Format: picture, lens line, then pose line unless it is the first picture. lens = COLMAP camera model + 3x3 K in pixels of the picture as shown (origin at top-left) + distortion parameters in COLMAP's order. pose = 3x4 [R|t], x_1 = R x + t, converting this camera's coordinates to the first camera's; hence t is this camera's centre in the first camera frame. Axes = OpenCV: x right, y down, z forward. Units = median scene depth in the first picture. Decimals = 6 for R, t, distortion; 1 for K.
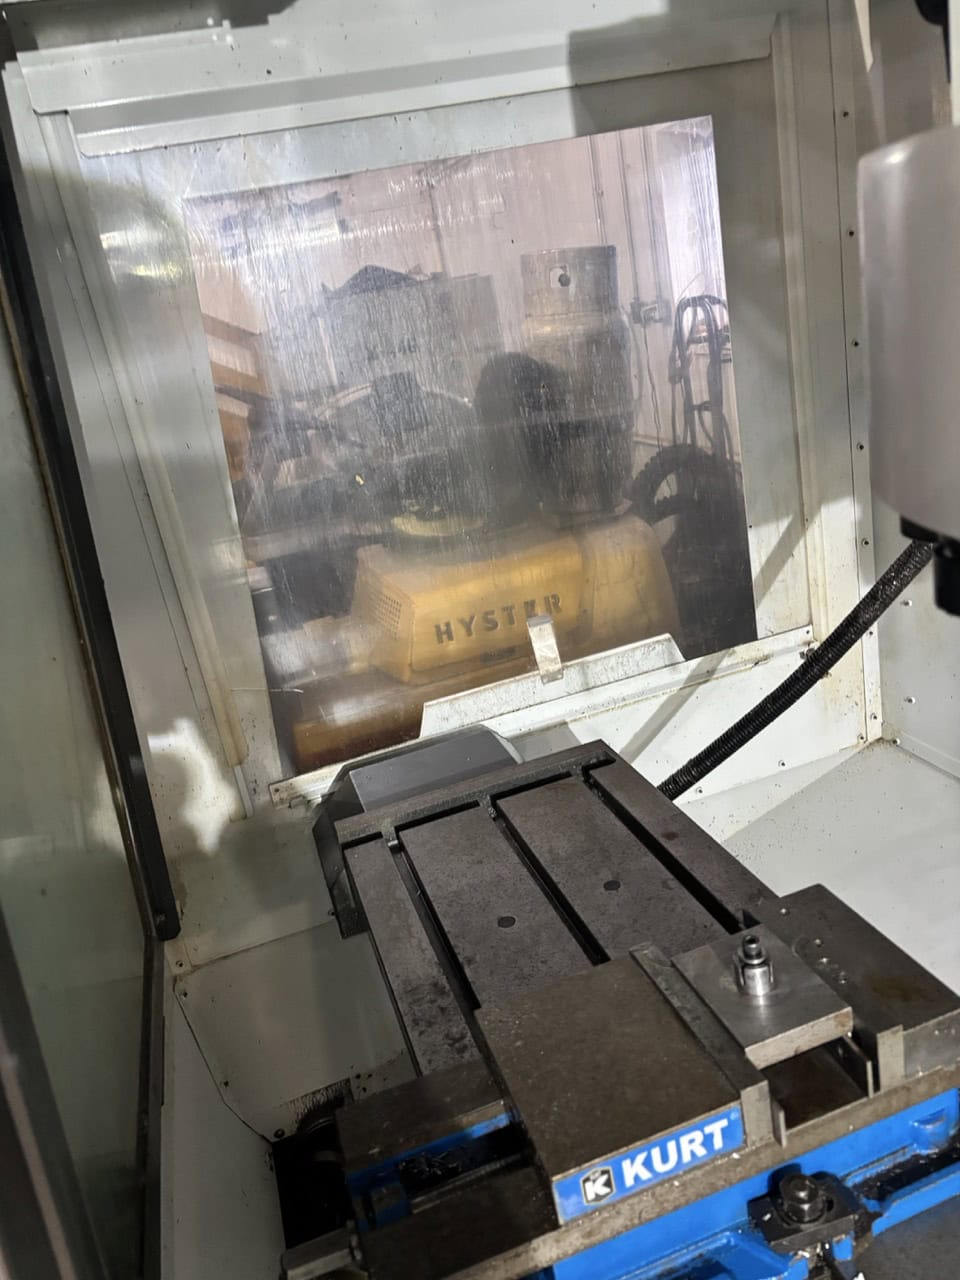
lens RADIAL K [[982.7, 0, 469.5], [0, 982.7, 630.4], [0, 0, 1]] dist [0.051138, -0.057218]
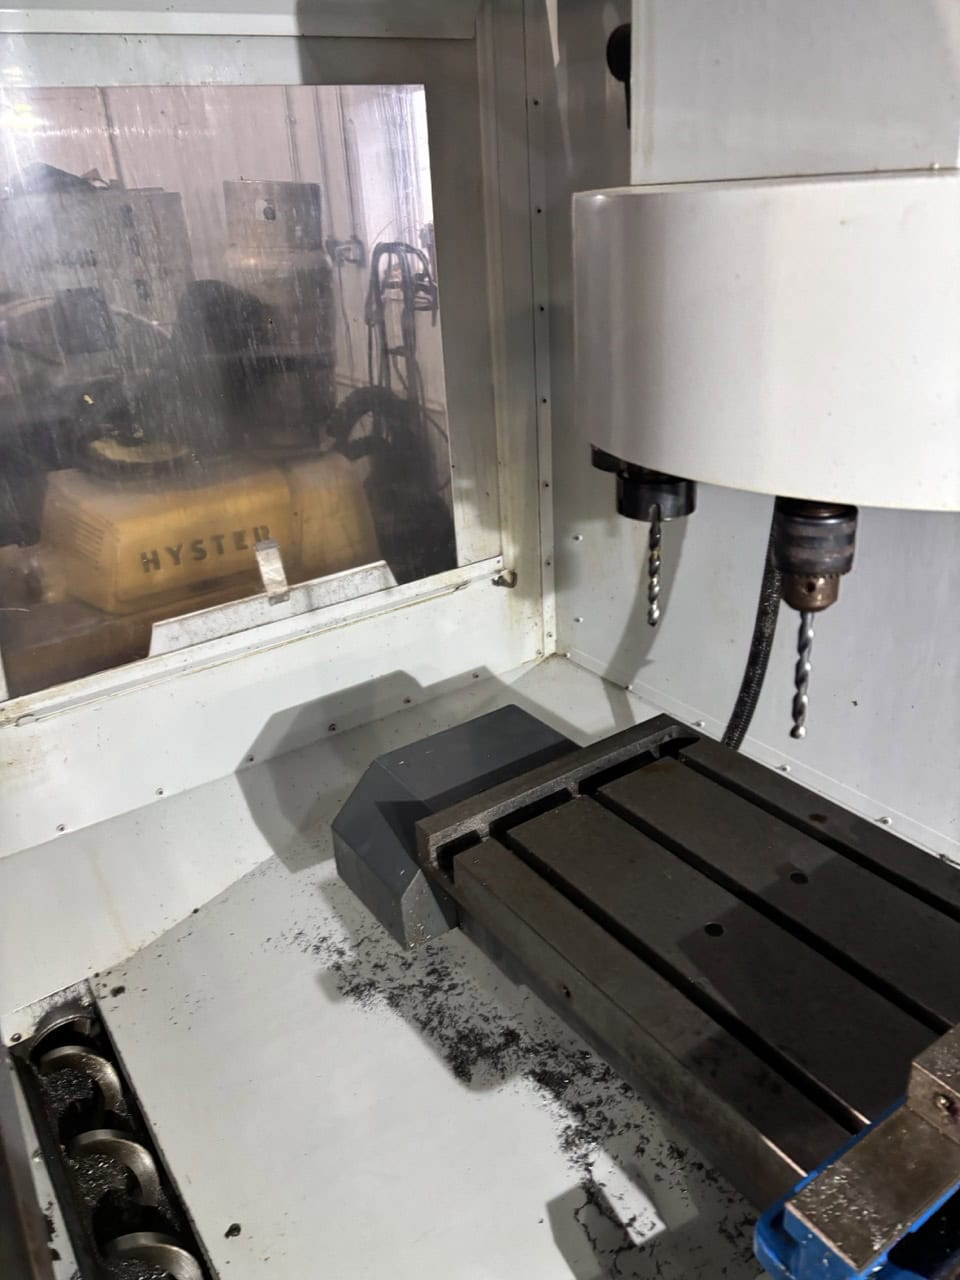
lens RADIAL K [[982.7, 0, 482.1], [0, 982.7, 638.4], [0, 0, 1]] dist [0.051138, -0.057218]
pose [[0.945679, -0.012366, 0.324867, -0.047927], [-0.009569, 0.997785, 0.065834, 0.015246], [-0.324961, -0.065366, 0.943466, -0.078137]]
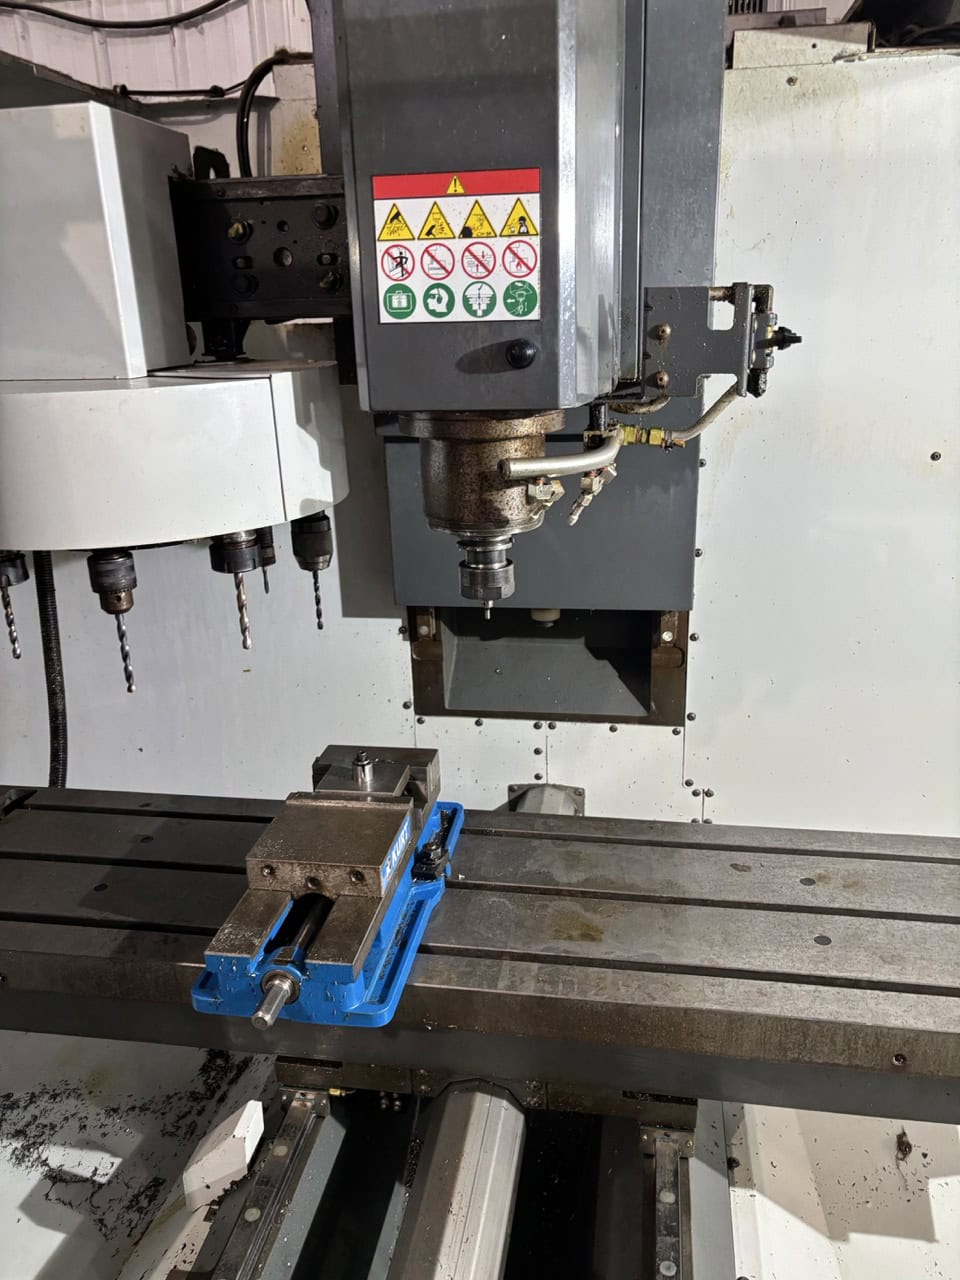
lens RADIAL K [[982.7, 0, 485.6], [0, 982.7, 640.0], [0, 0, 1]] dist [0.051138, -0.057218]
pose [[0.447123, -0.127059, 0.885402, -0.676085], [0.249764, 0.968222, 0.012814, 0.230793], [-0.858894, 0.215412, 0.464649, -0.603542]]
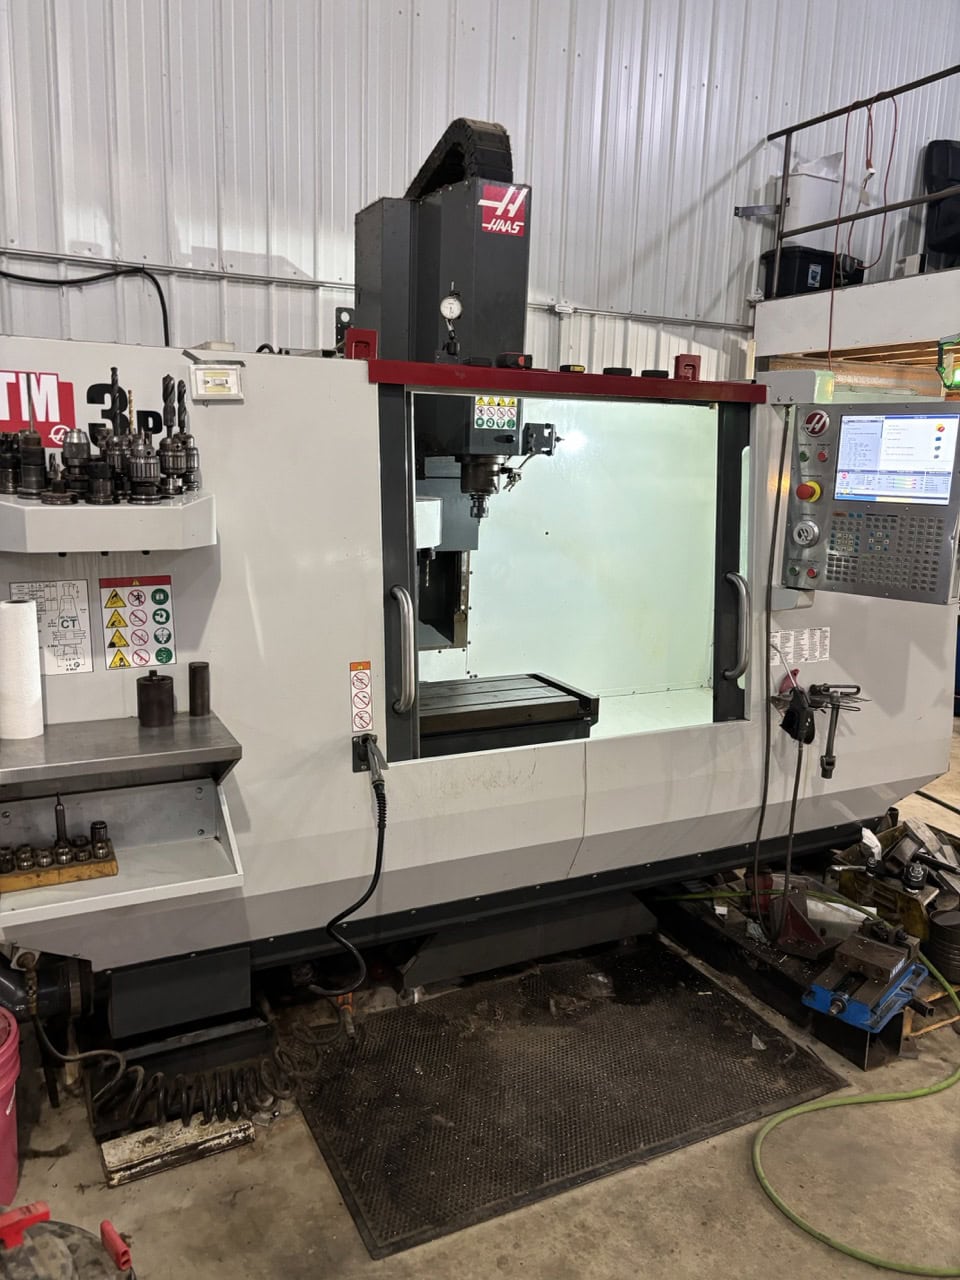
lens RADIAL K [[982.7, 0, 476.4], [0, 982.7, 636.7], [0, 0, 1]] dist [0.051138, -0.057218]
pose [[-0.172183, -0.022131, 0.984816, -4.894543], [0.327095, 0.941738, 0.078351, 0.066489], [-0.929173, 0.335619, -0.154912, 1.395942]]
